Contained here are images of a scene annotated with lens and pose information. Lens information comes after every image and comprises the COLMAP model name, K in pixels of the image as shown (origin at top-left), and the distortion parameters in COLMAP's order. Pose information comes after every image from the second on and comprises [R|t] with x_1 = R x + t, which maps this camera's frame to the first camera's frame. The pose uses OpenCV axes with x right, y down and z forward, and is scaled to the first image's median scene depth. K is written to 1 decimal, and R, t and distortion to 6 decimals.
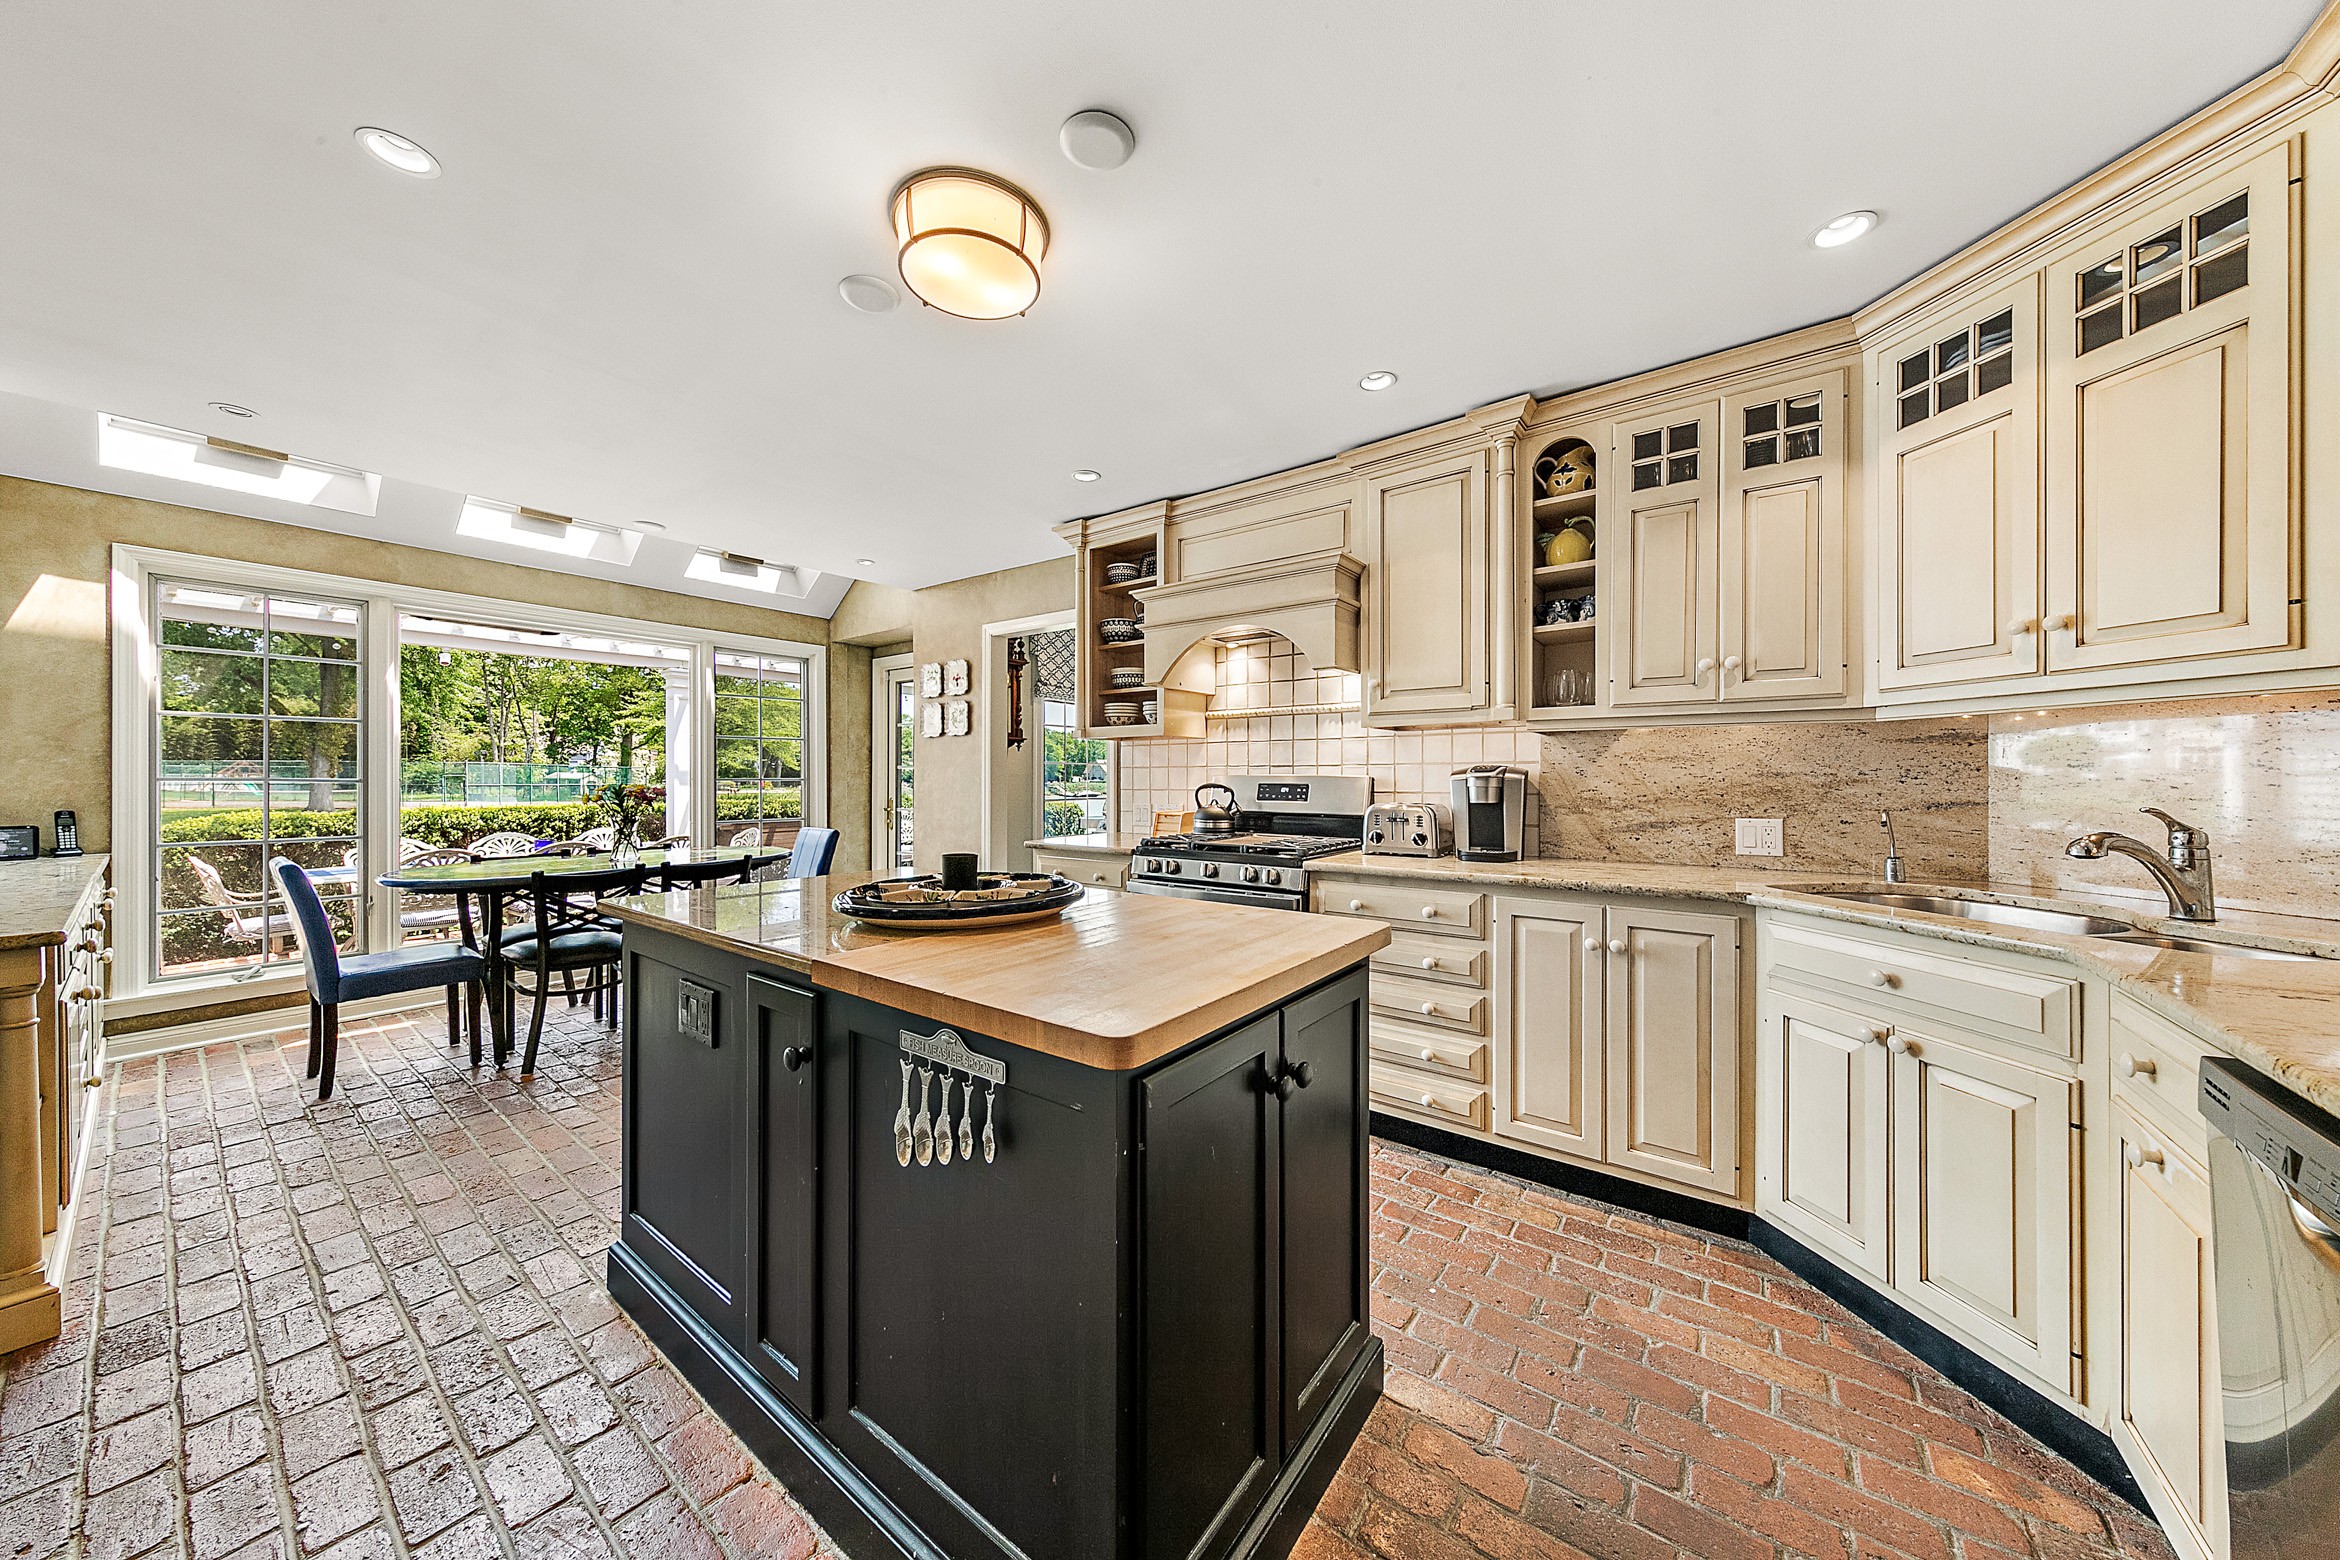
lens RADIAL K [[767.9, 0, 1174.7], [0, 767.9, 775.8], [0, 0, 1]] dist [0.009757, -0.000110]
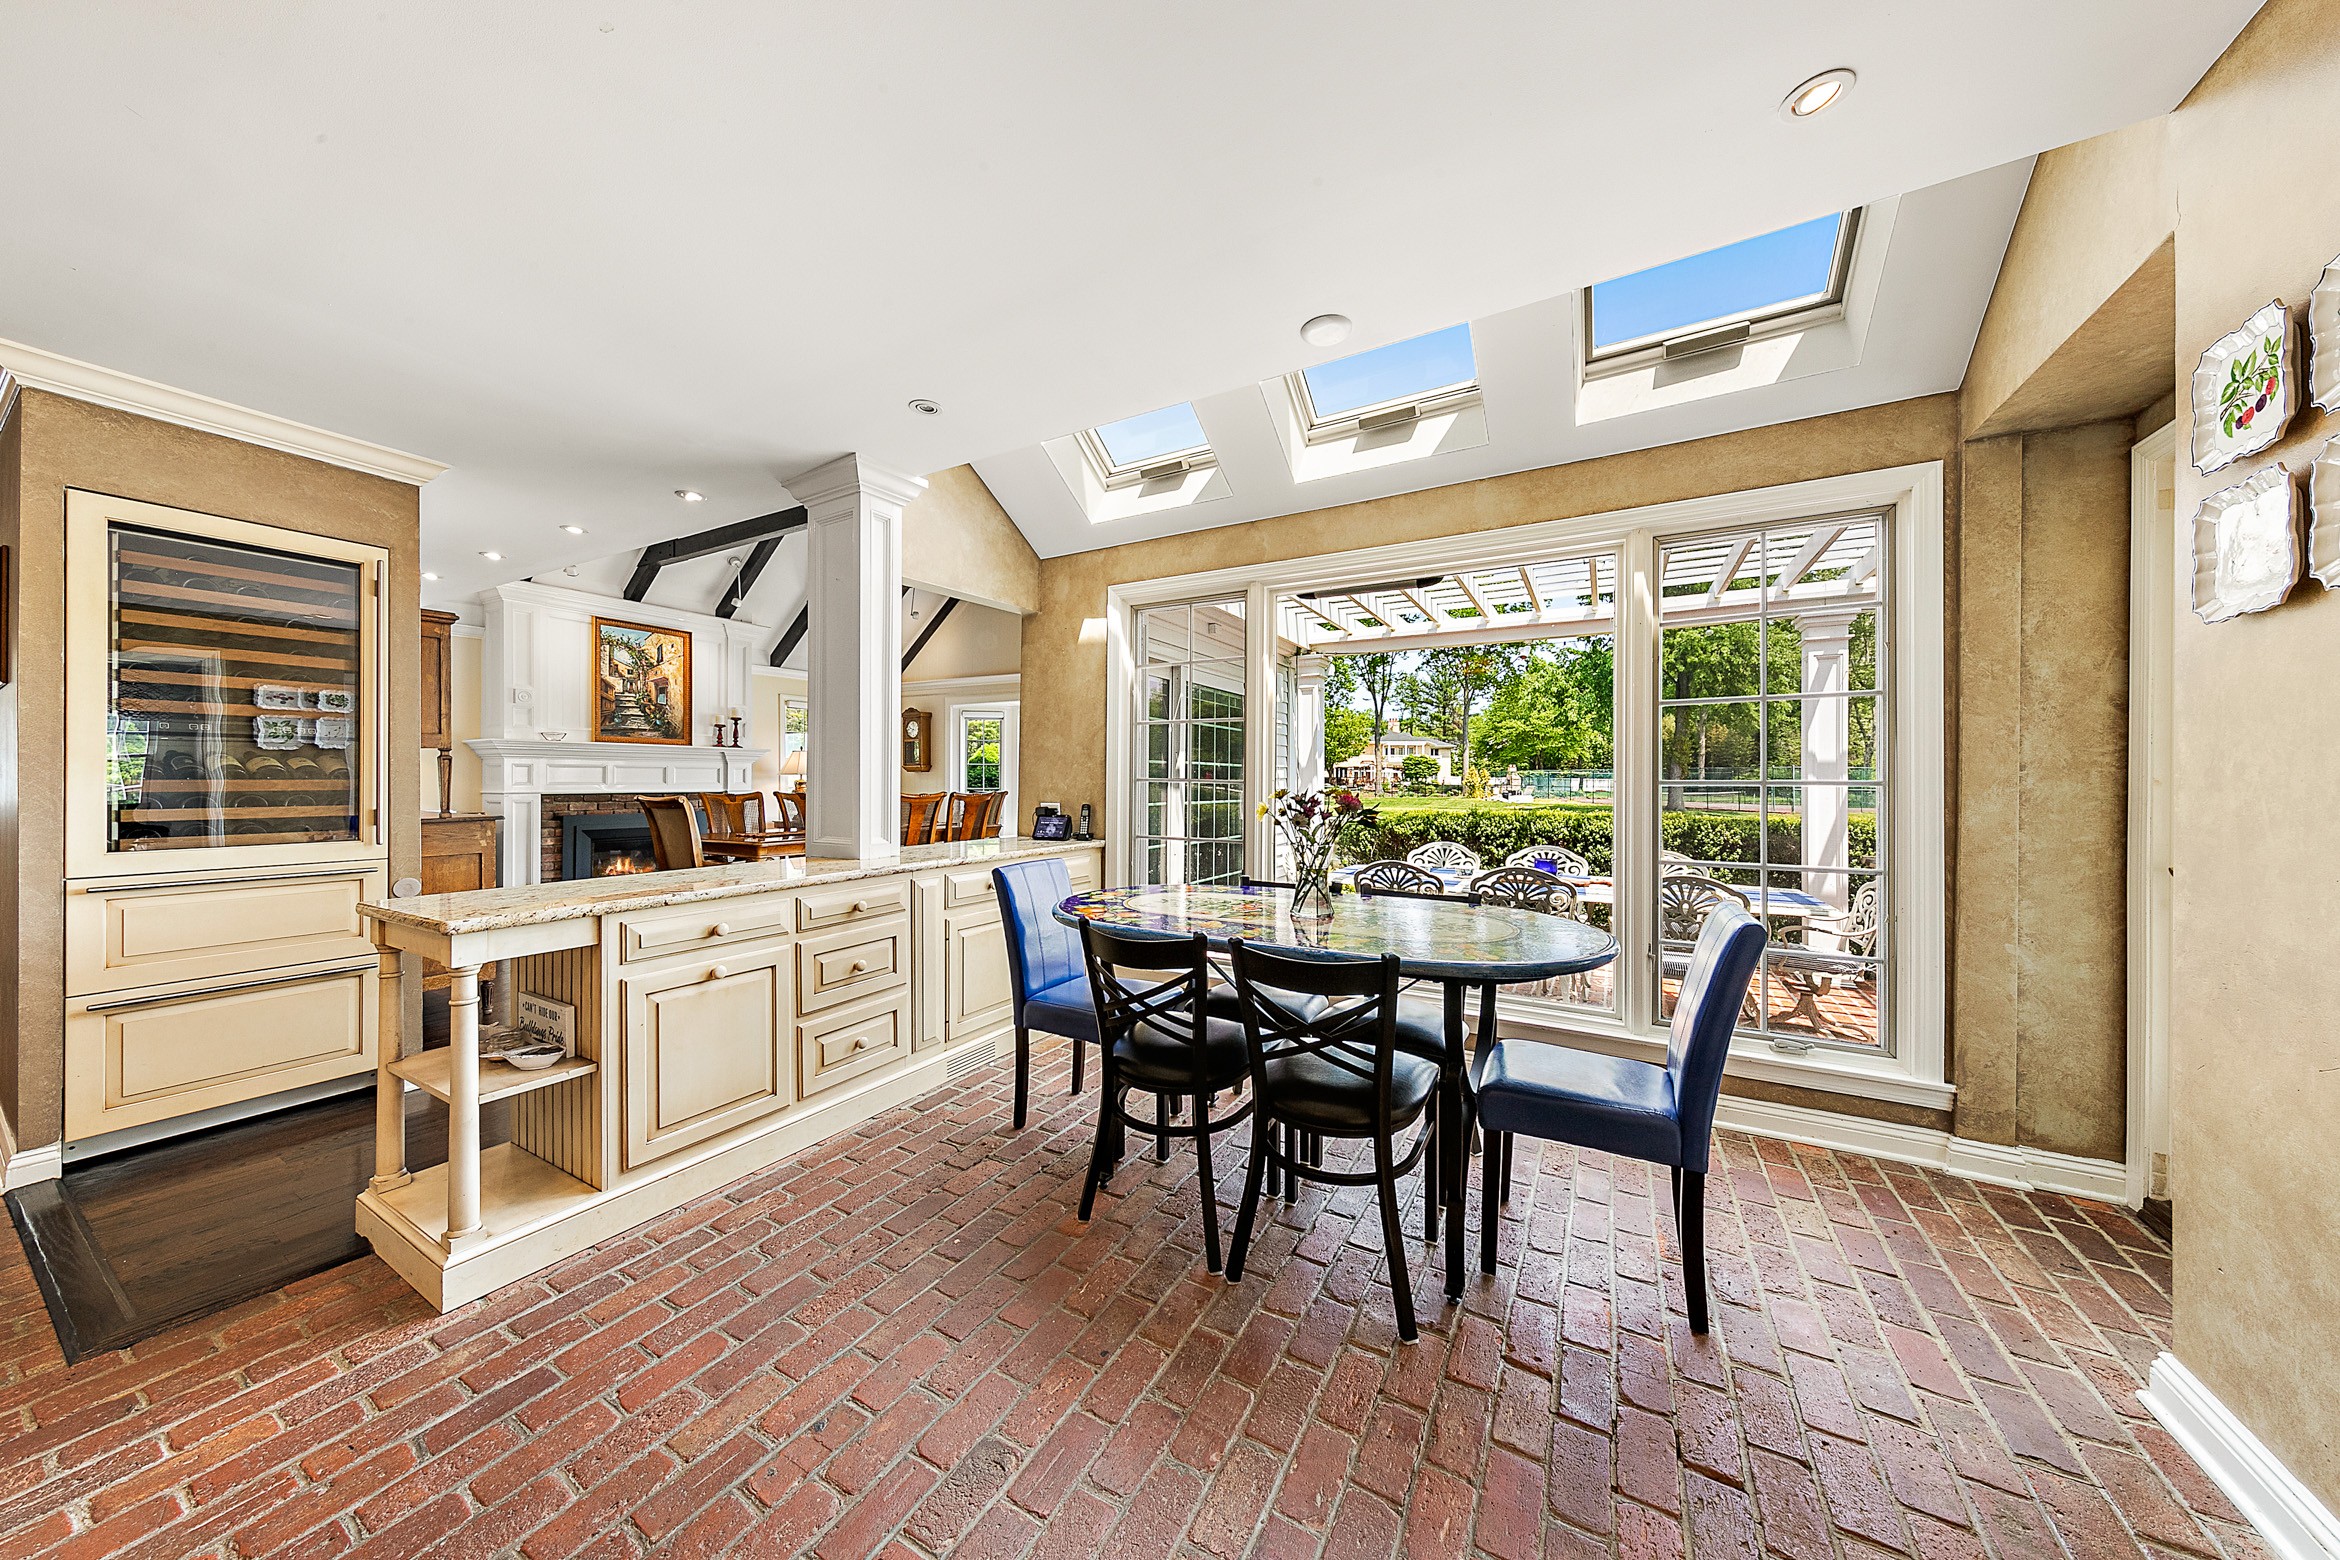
lens RADIAL K [[767.9, 0, 1165.7], [0, 767.9, 785.5], [0, 0, 1]] dist [0.009757, -0.000110]
pose [[0.115862, 0.001346, -0.993264, -0.100164], [-0.002072, 0.999997, 0.001113, 0.007778], [0.993263, 0.001929, 0.115864, 0.620767]]
